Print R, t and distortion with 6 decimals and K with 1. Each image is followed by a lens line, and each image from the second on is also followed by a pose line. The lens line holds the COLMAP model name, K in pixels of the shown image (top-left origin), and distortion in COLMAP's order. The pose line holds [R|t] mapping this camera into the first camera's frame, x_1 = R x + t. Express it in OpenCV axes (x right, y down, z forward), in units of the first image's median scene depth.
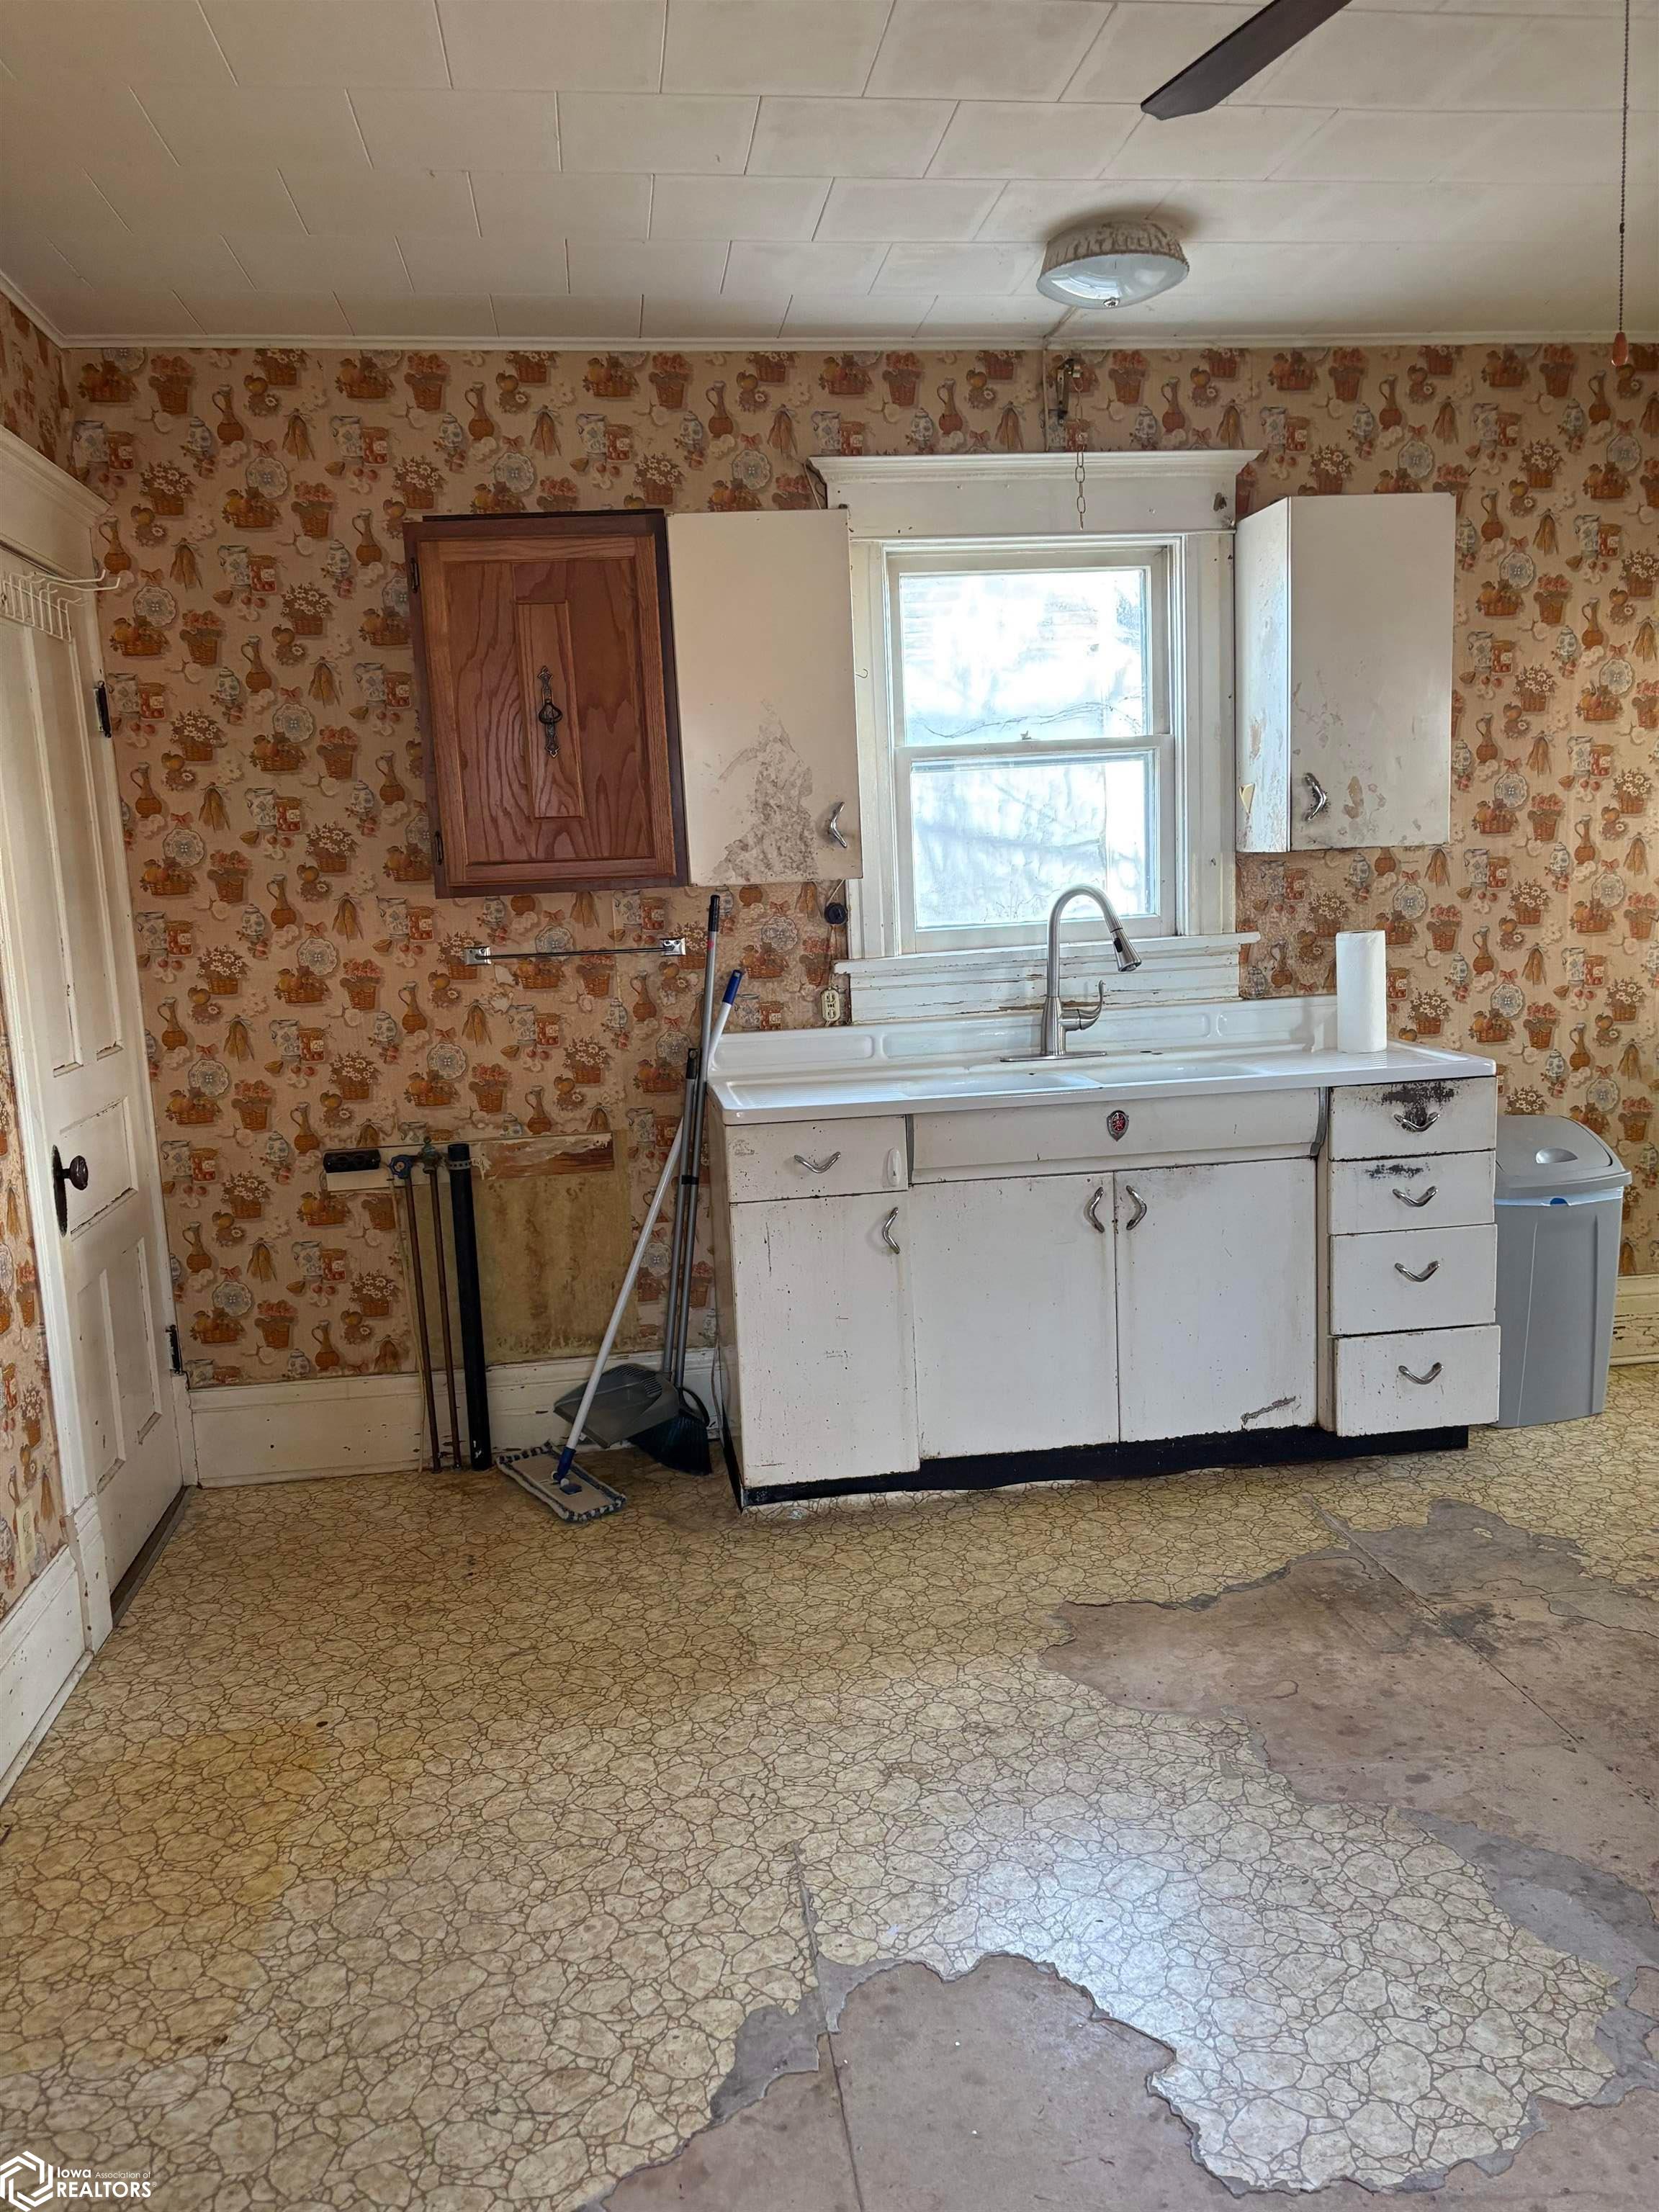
lens RADIAL K [[1670.6, 0, 824.9], [0, 1670.6, 1101.6], [0, 0, 1]] dist [0.025175, -0.030832]
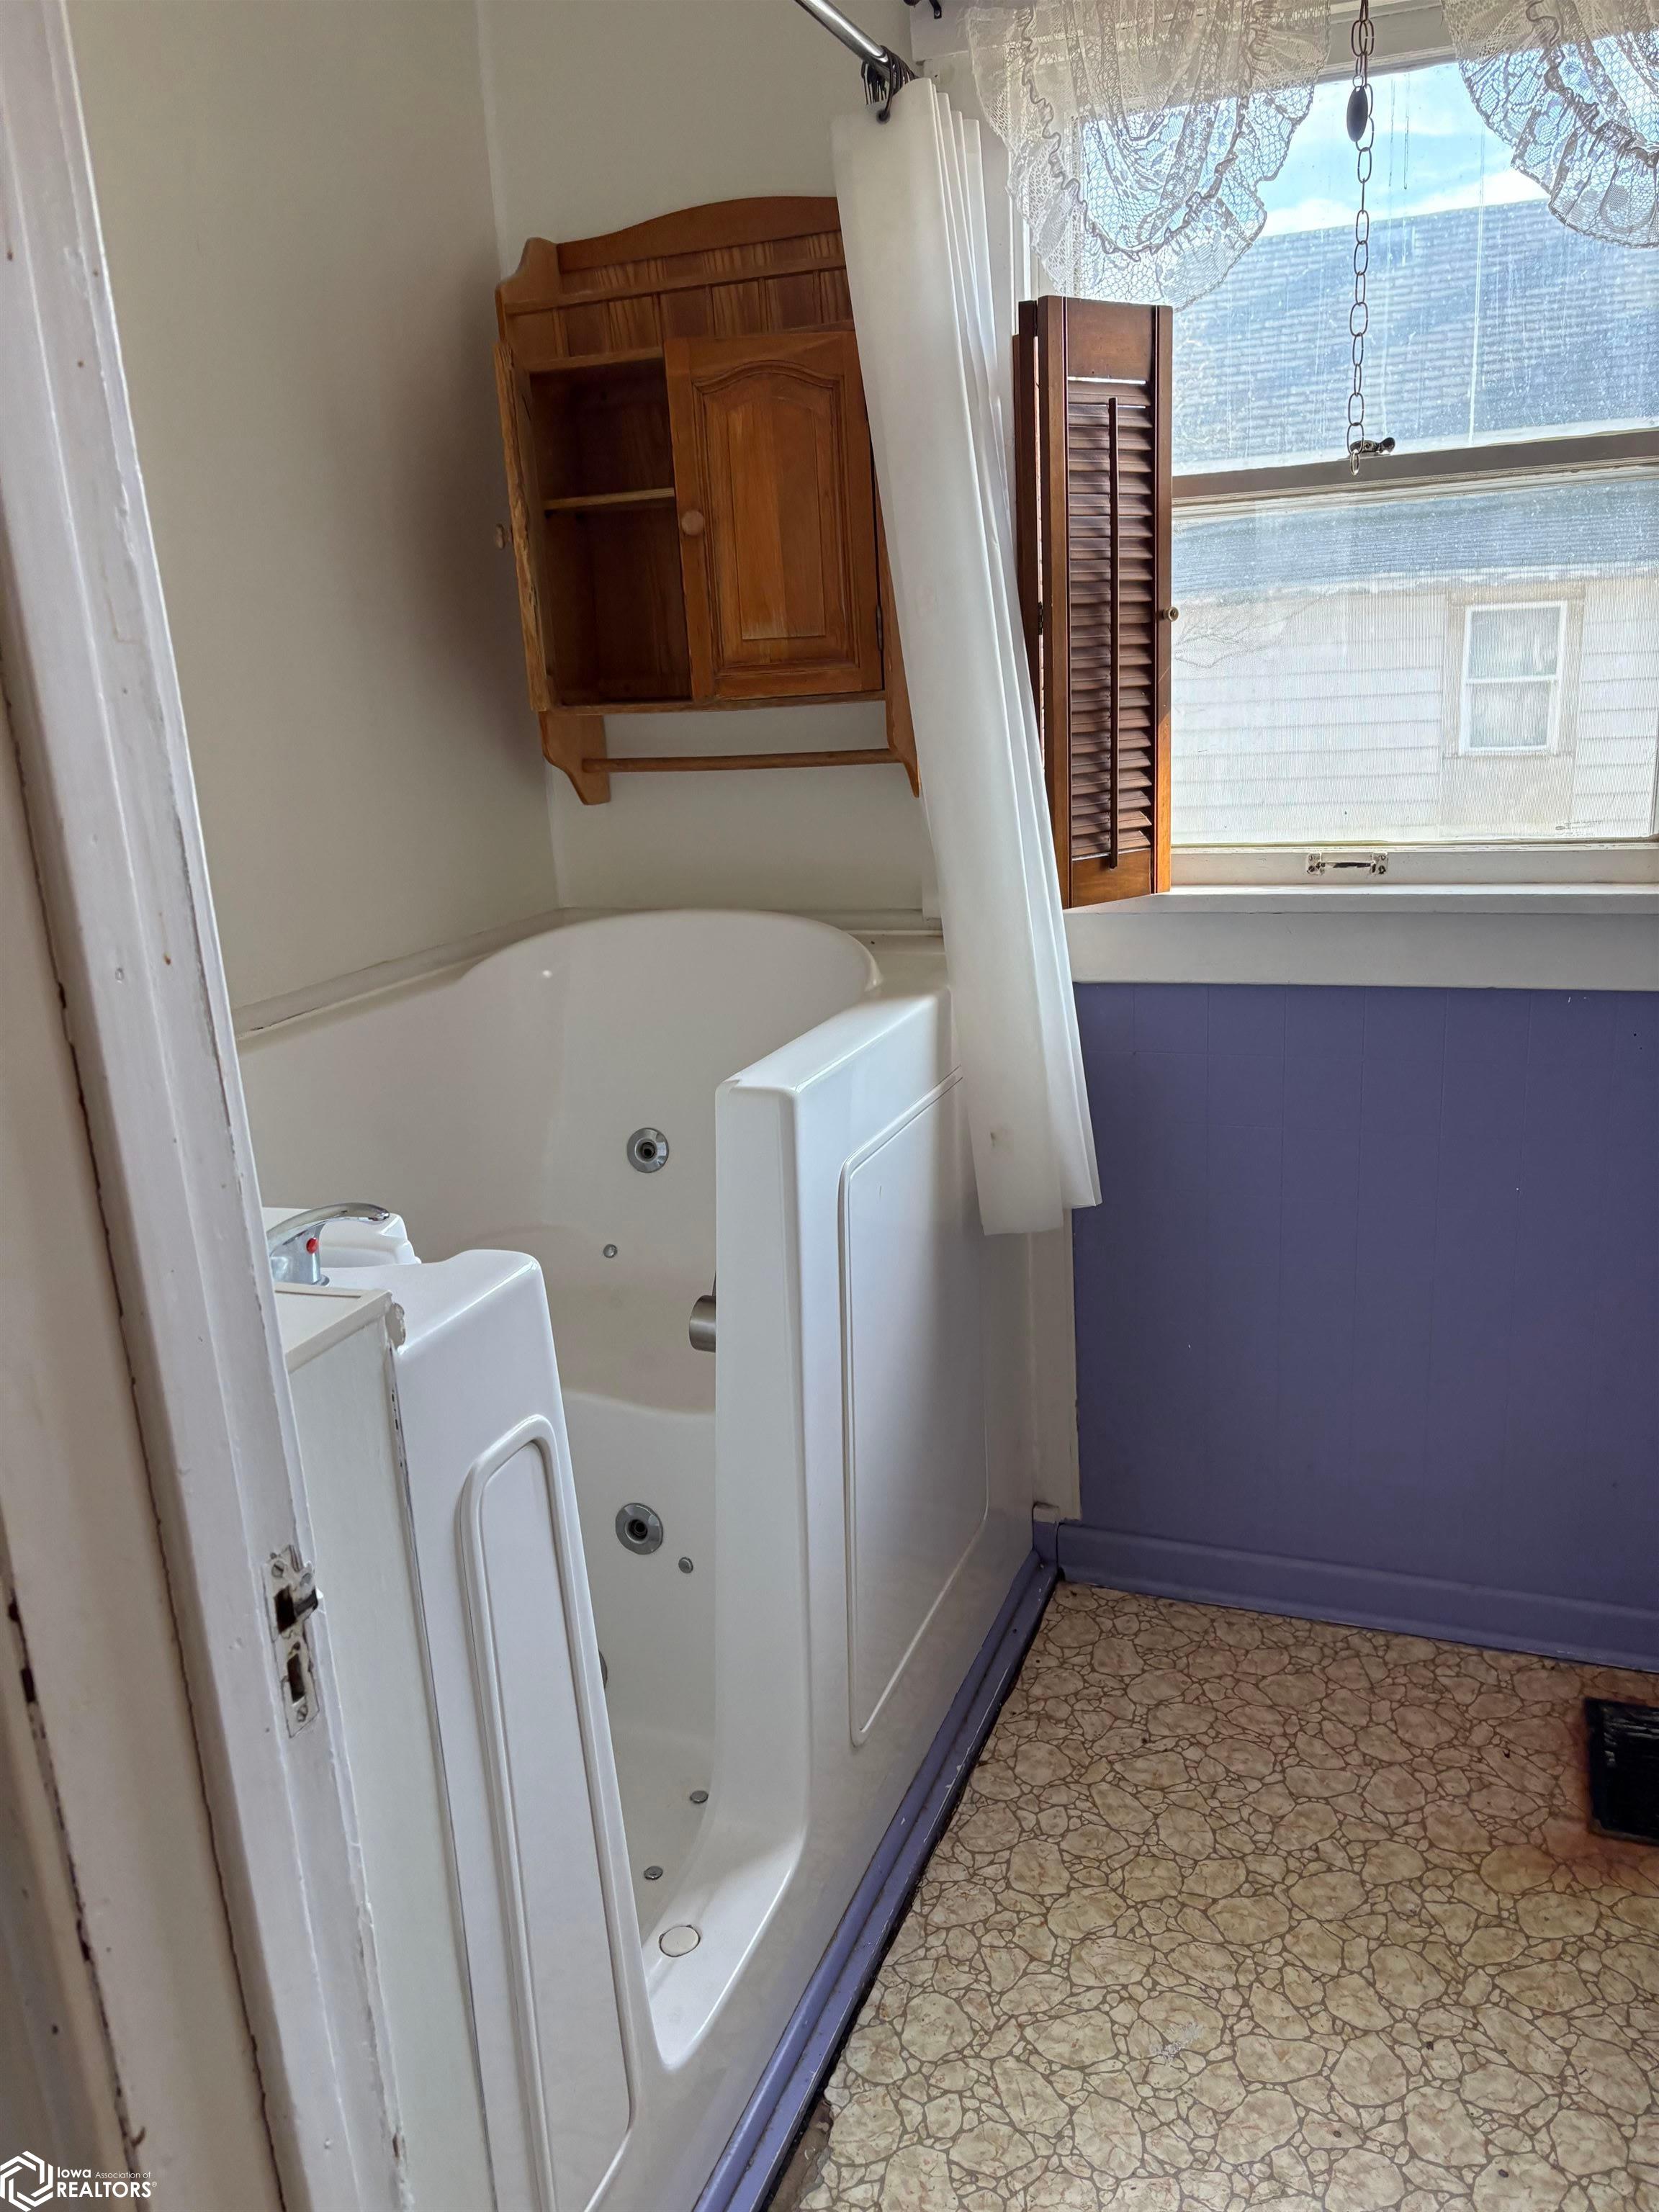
lens RADIAL K [[1670.6, 0, 822.1], [0, 1670.6, 1119.1], [0, 0, 1]] dist [0.025175, -0.030832]
pose [[-0.871161, -0.052806, 0.488150, -0.226814], [0.159502, 0.909843, 0.383074, -0.245248], [-0.464368, 0.411580, -0.784197, 1.656663]]
